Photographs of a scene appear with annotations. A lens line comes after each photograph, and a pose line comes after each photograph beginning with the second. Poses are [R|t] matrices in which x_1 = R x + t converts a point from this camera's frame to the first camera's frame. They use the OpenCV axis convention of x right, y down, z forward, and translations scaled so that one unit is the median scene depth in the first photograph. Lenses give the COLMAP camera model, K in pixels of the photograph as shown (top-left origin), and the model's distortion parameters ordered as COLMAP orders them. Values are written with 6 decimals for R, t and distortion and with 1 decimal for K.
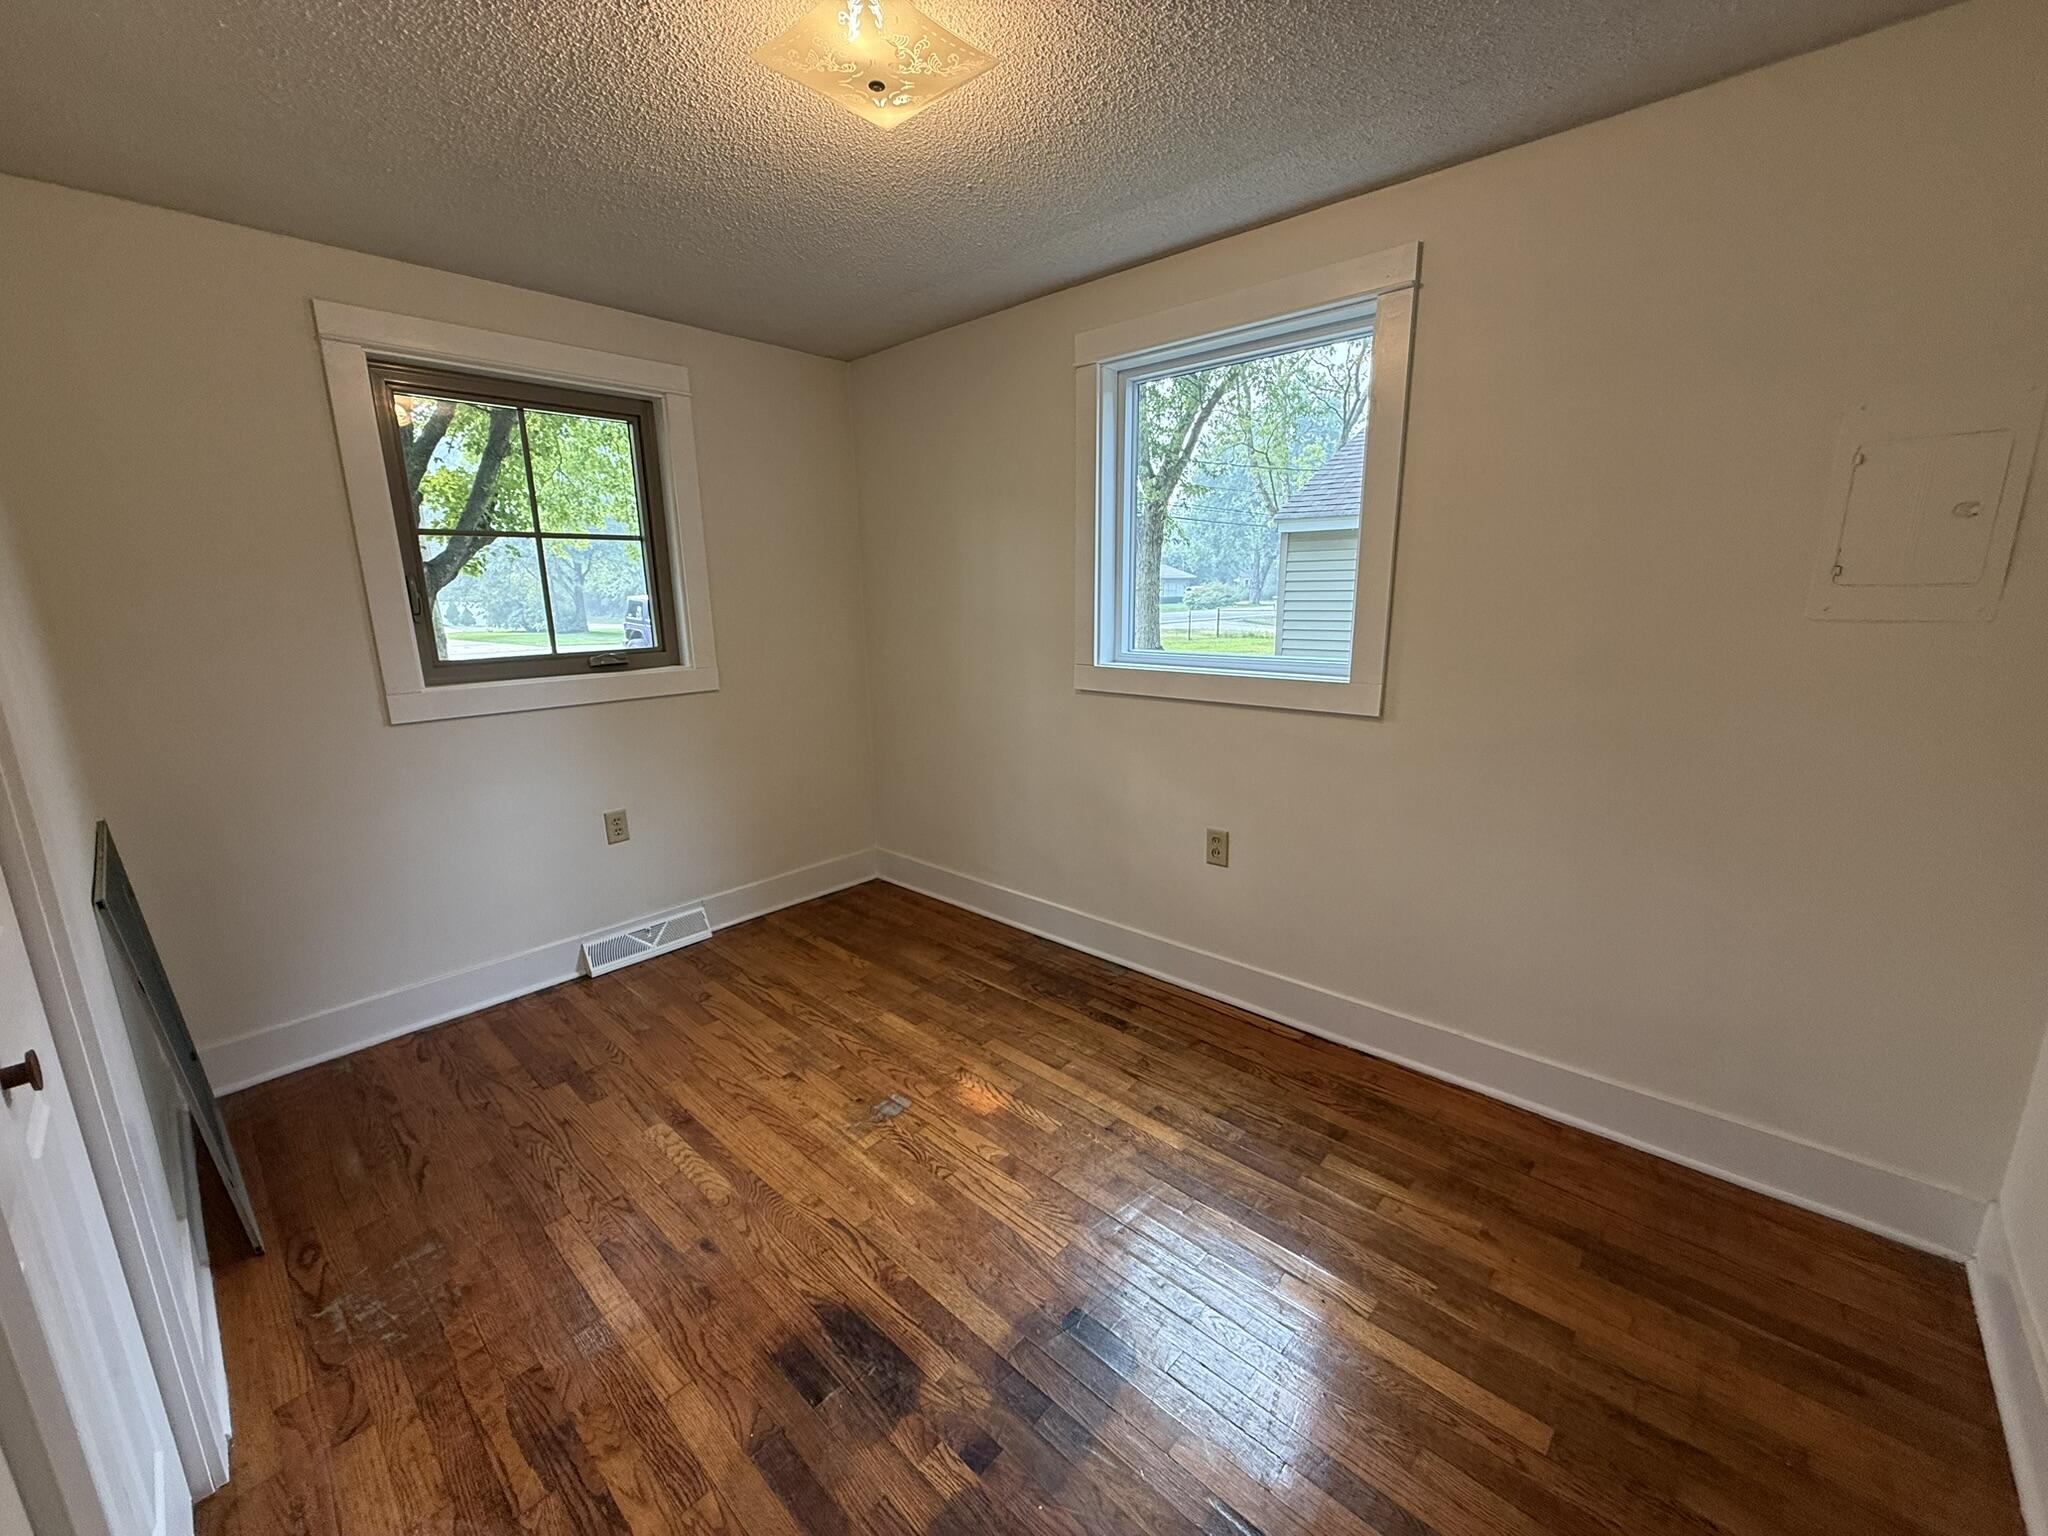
lens RADIAL K [[816.1, 0, 1021.2], [0, 816.1, 767.5], [0, 0, 1]] dist [-0.003493, -0.000646]
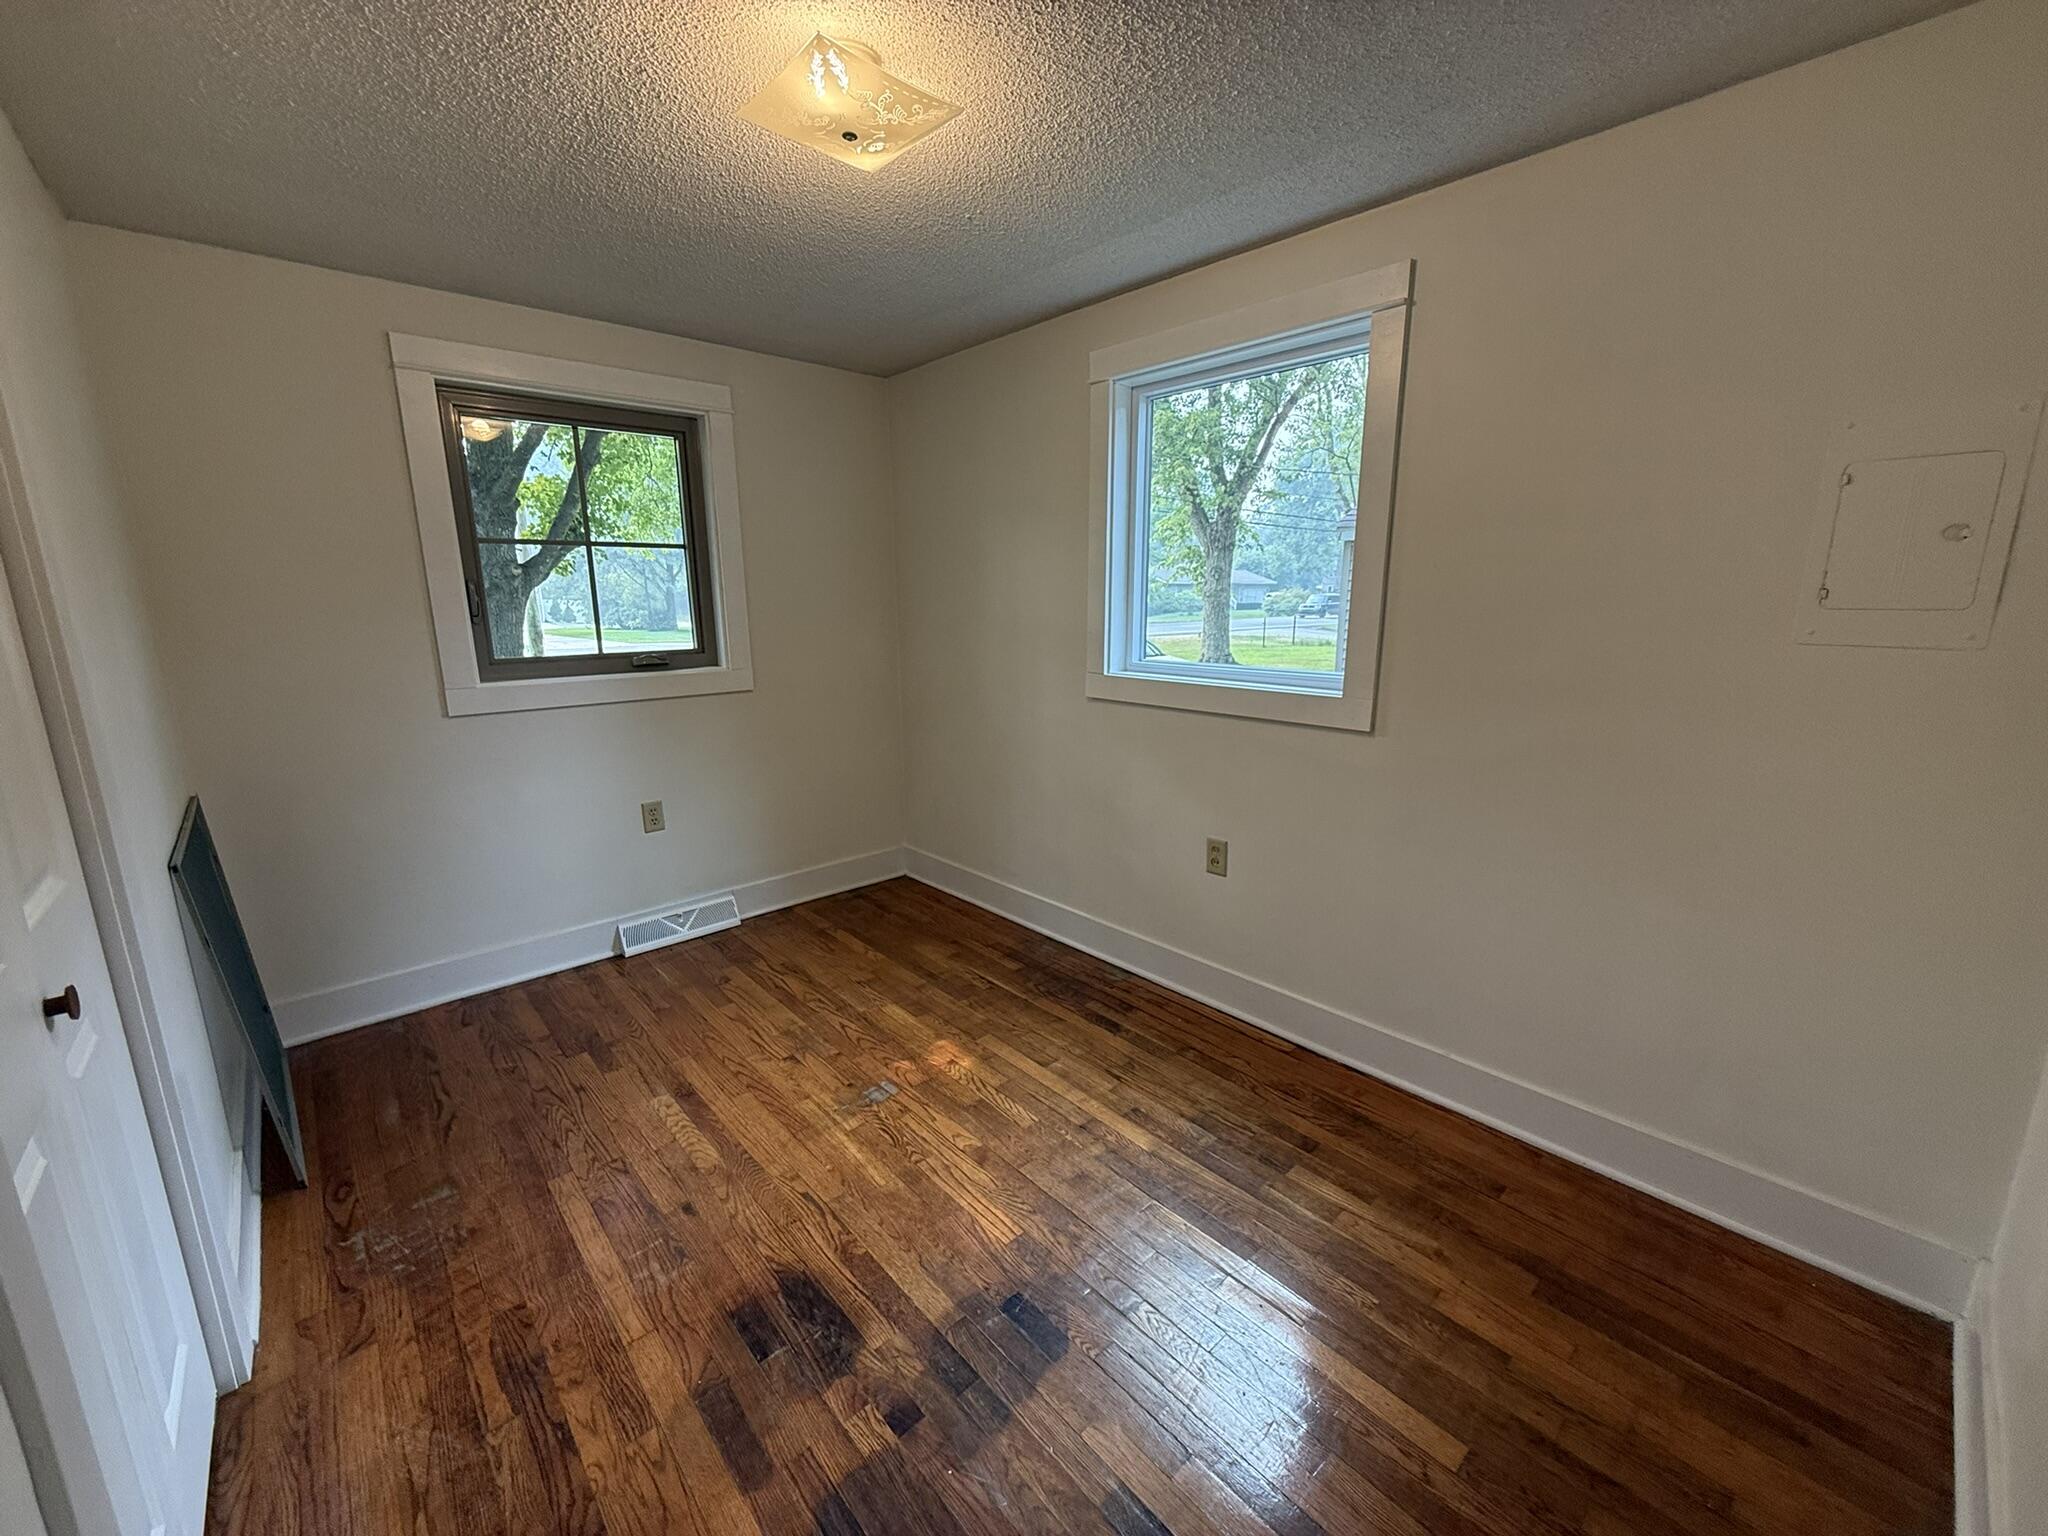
lens RADIAL K [[816.1, 0, 1029.6], [0, 816.1, 765.8], [0, 0, 1]] dist [-0.003493, -0.000646]
pose [[0.996213, 0.028194, -0.082244, 0.125871], [-0.028693, 0.999576, -0.004891, -0.004294], [0.082071, 0.007233, 0.996600, -0.035490]]
